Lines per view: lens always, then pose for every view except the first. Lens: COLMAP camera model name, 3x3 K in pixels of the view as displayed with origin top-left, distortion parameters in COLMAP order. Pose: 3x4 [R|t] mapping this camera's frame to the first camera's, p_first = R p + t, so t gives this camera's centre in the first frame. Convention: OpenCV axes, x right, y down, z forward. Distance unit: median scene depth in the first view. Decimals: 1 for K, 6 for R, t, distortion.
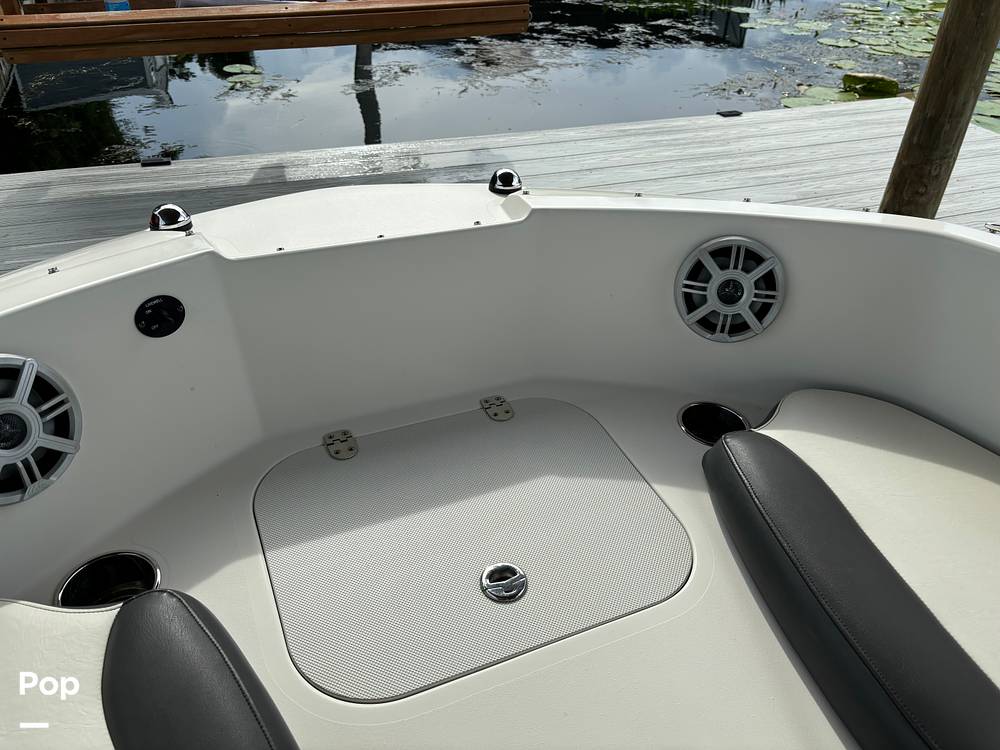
lens RADIAL K [[773.4, 0, 503.8], [0, 773.4, 367.2], [0, 0, 1]] dist [0.011712, -0.027494]
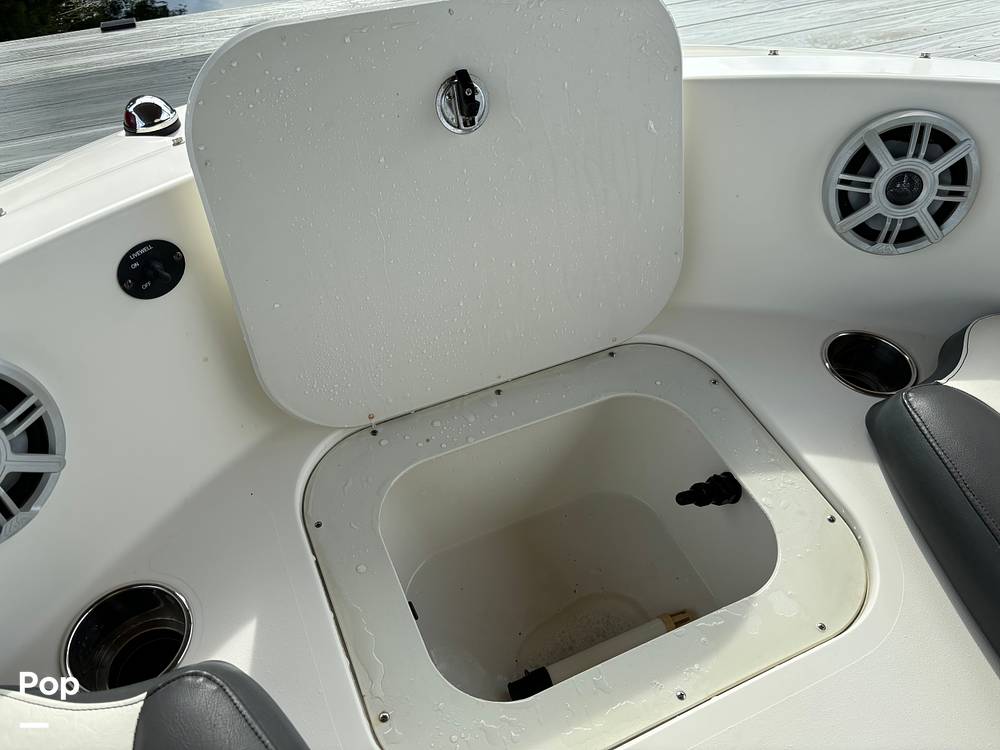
lens RADIAL K [[773.4, 0, 478.6], [0, 773.4, 364.9], [0, 0, 1]] dist [0.011712, -0.027494]
pose [[0.998909, -0.028846, -0.036712, -0.092341], [0.035306, 0.981215, 0.189661, -0.086595], [0.030551, -0.190750, 0.981163, 0.228016]]
